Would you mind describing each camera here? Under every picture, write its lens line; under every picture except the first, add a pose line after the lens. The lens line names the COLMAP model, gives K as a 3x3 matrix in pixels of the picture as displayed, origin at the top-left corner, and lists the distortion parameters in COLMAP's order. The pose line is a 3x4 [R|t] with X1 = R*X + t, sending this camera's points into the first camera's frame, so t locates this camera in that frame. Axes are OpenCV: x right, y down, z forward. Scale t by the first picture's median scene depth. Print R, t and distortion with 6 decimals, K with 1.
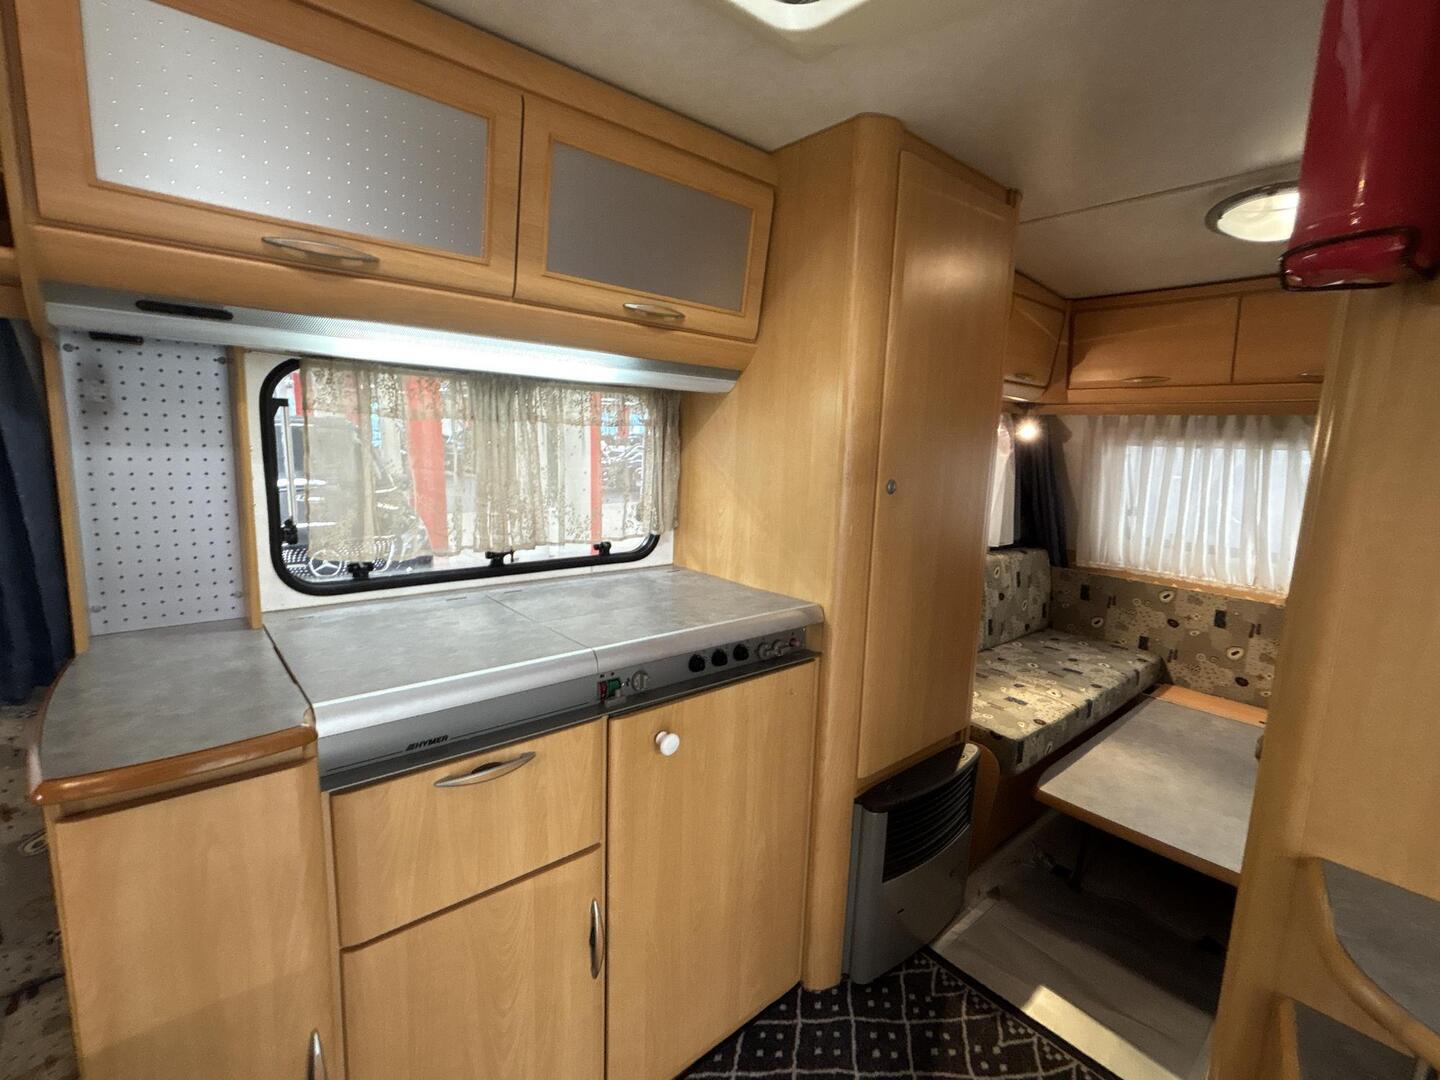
lens RADIAL K [[645.4, 0, 727.8], [0, 645.4, 534.6], [0, 0, 1]] dist [0.030723, -0.033738]
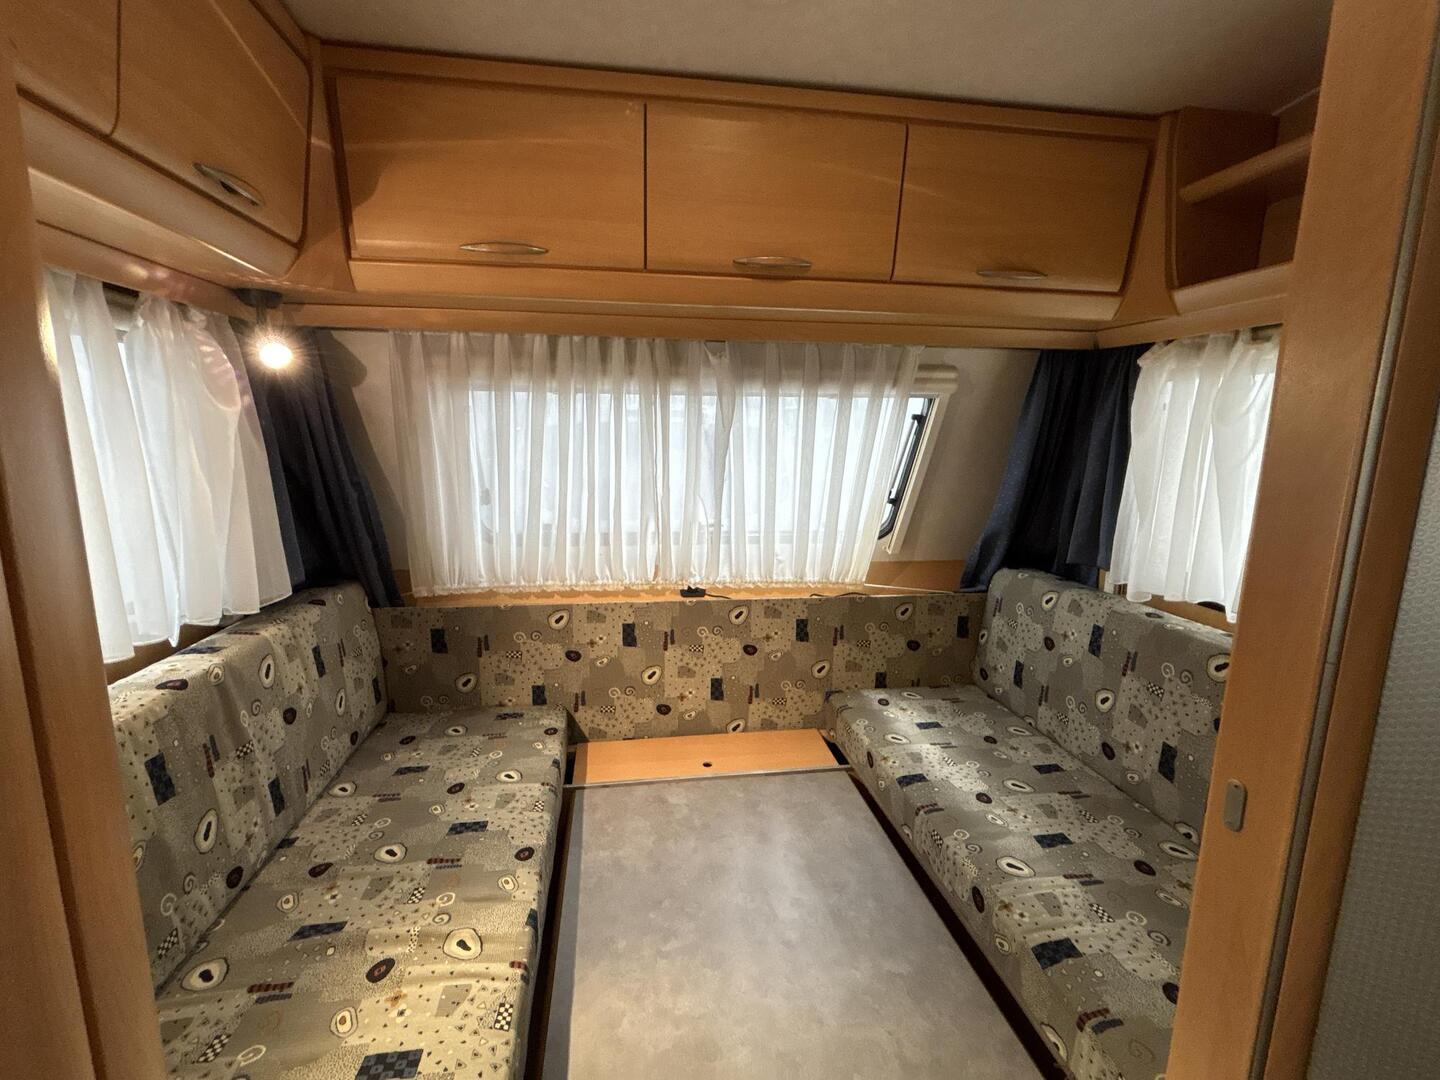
lens RADIAL K [[645.4, 0, 727.8], [0, 645.4, 534.6], [0, 0, 1]] dist [0.030723, -0.033738]
pose [[0.526716, -0.167398, 0.833396, 0.237205], [0.134233, 0.984496, 0.112911, -0.044970], [-0.839376, 0.052398, 0.541020, 0.511686]]
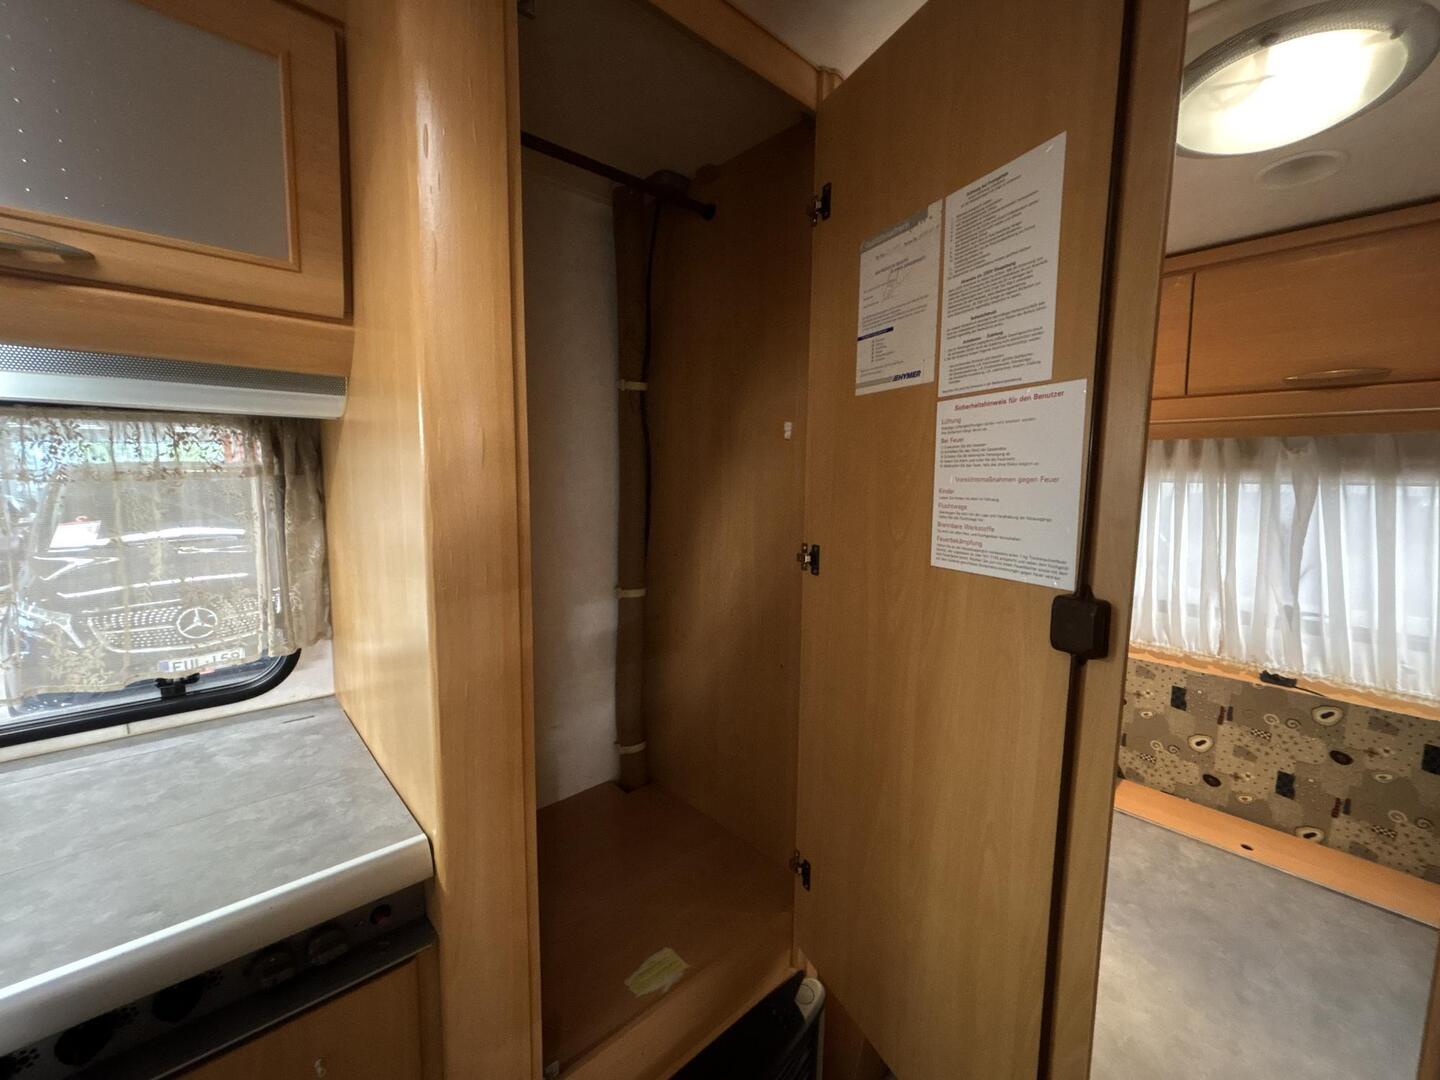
lens RADIAL K [[601.5, 0, 722.9], [0, 601.5, 538.6], [0, 0, 1]] dist [0.008737, -0.000045]
pose [[0.999163, -0.026573, 0.031114, 0.190106], [0.027604, 0.999068, -0.033185, -0.052565], [-0.030203, 0.034016, 0.998965, 0.279329]]
